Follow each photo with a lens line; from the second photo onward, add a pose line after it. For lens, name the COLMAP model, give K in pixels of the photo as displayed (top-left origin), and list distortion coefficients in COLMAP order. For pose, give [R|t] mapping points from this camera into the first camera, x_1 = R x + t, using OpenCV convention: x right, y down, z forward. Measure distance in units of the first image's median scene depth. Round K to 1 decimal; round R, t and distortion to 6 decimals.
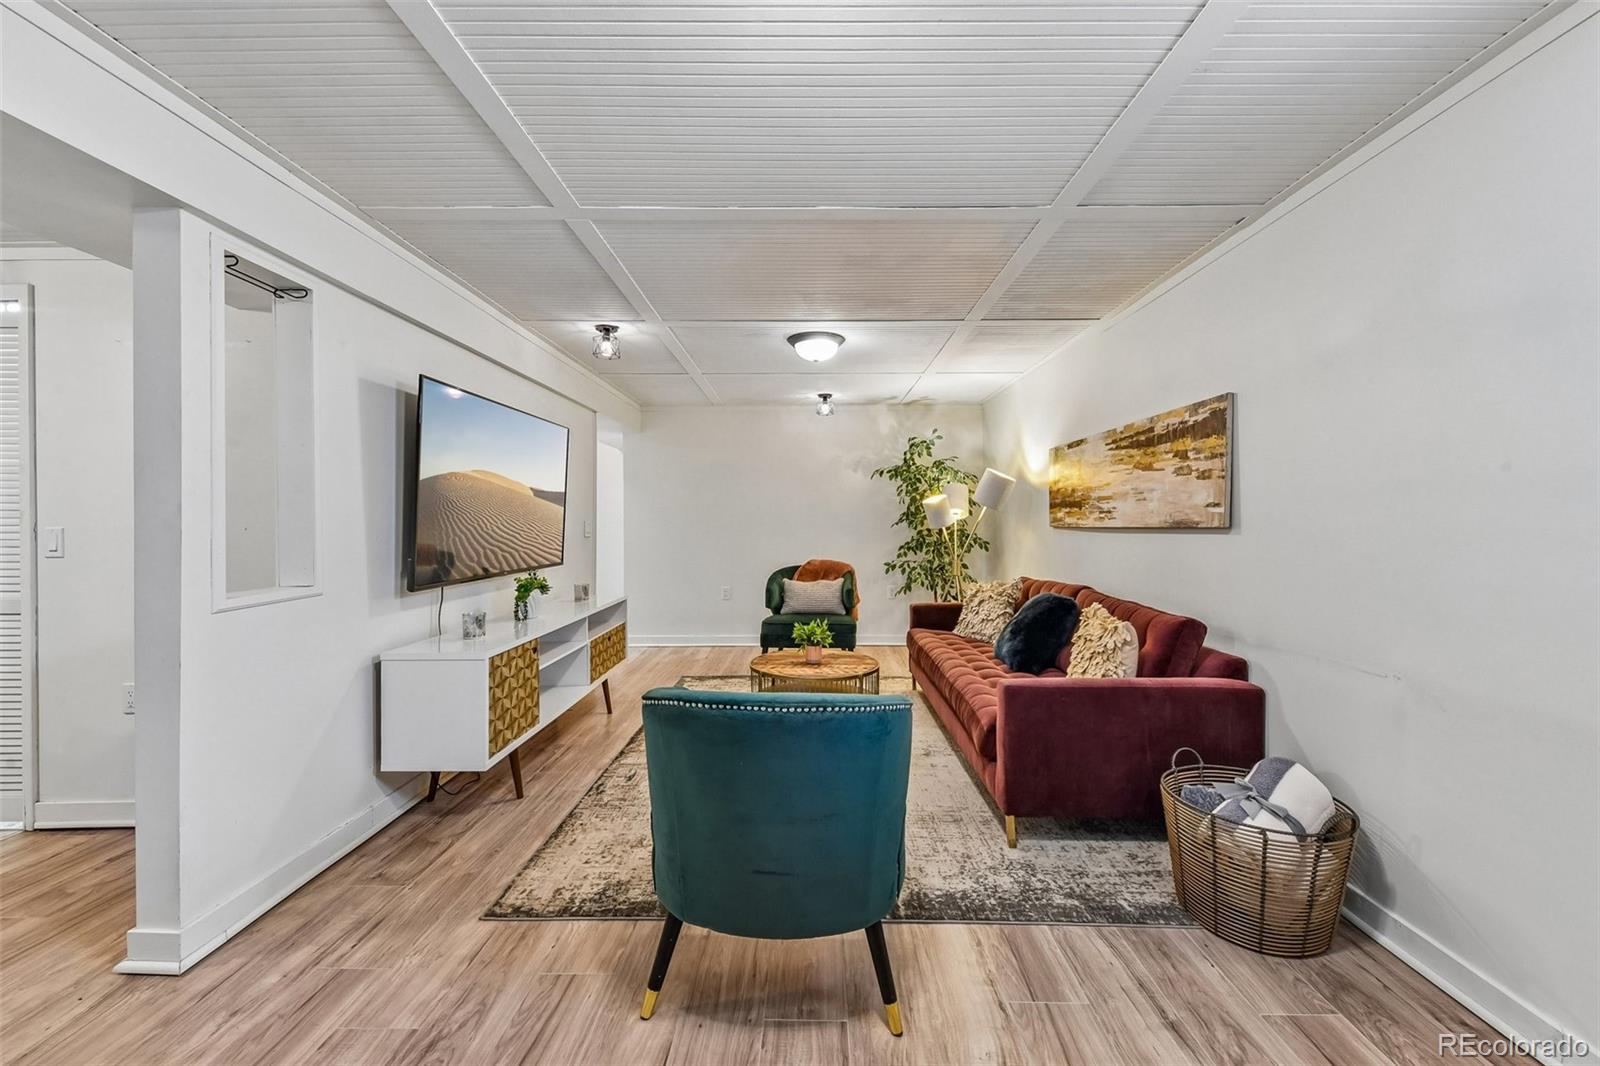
lens RADIAL K [[641.9, 0, 806.7], [0, 641.9, 520.2], [0, 0, 1]] dist [-0.001261, -0.000177]
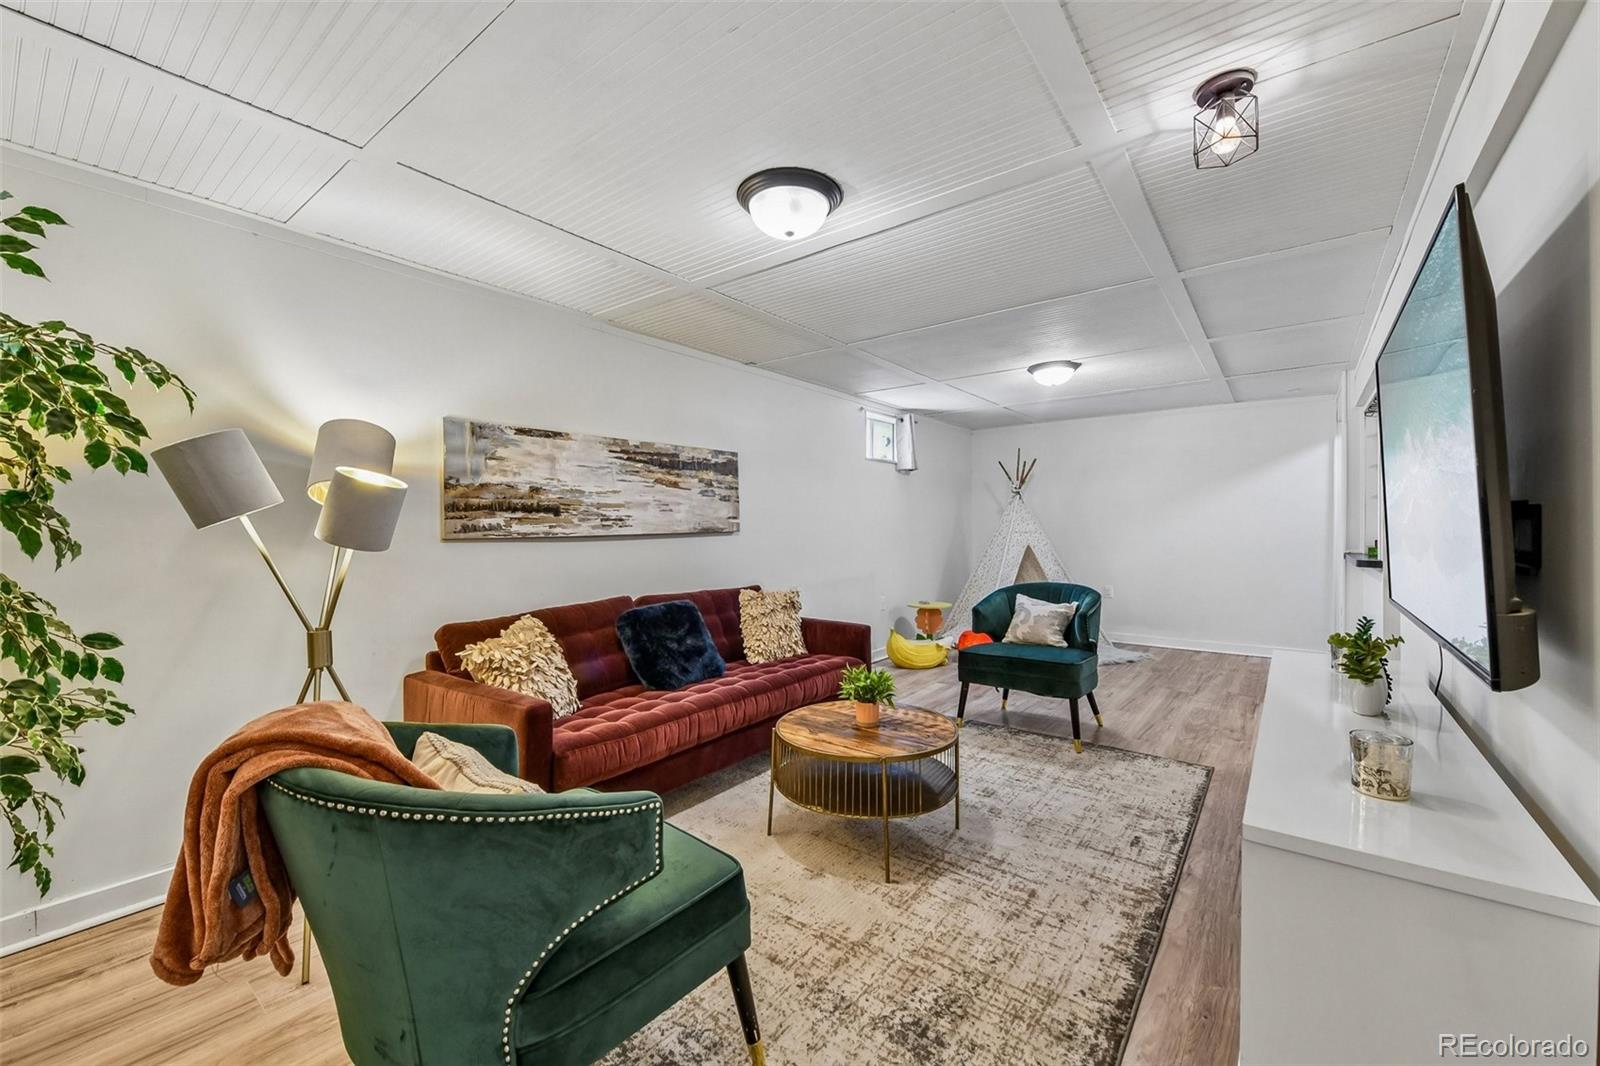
lens RADIAL K [[633.0, 0, 805.8], [0, 633.0, 521.2], [0, 0, 1]] dist [-0.001292, -0.008139]
pose [[-0.799514, 0.009684, 0.600569, -0.432857], [0.006845, 0.999952, -0.007011, -0.001958], [-0.600608, -0.001495, -0.799542, 1.939315]]
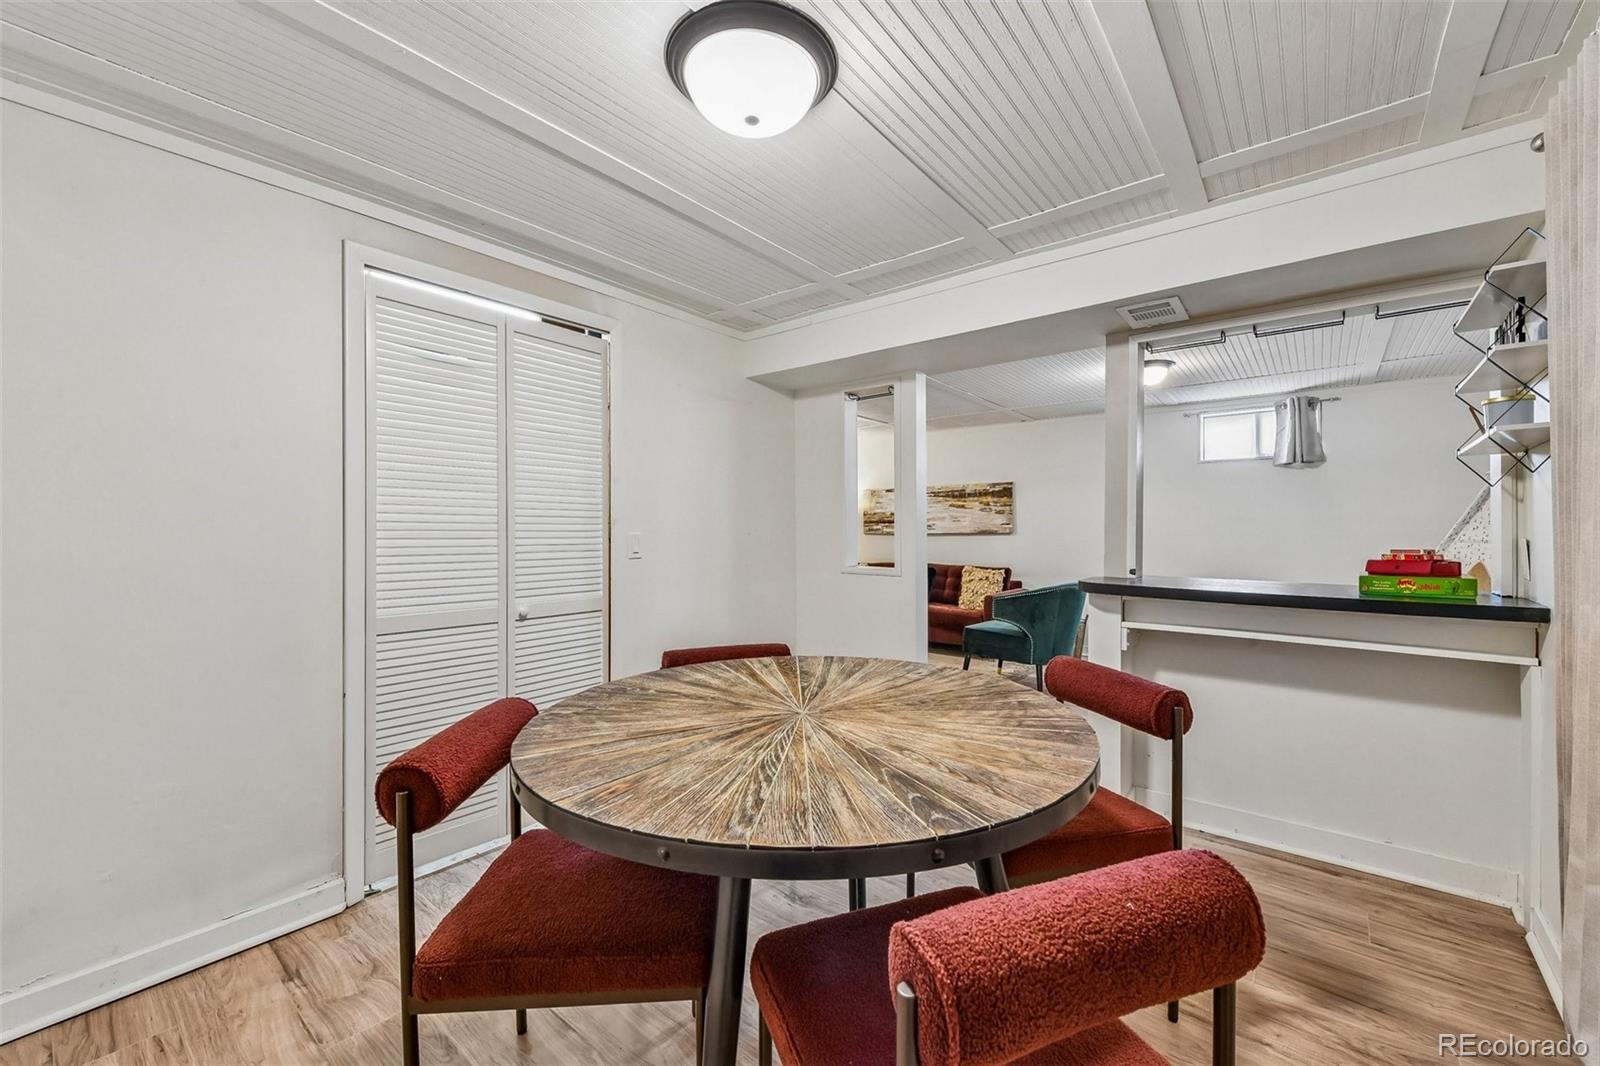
lens RADIAL K [[633.0, 0, 805.8], [0, 633.0, 521.2], [0, 0, 1]] dist [-0.001292, -0.008139]
pose [[0.624708, 0.013873, 0.780735, -1.659036], [-0.001681, 0.999864, -0.016422, 0.006800], [-0.780857, 0.008947, 0.624646, 0.031724]]
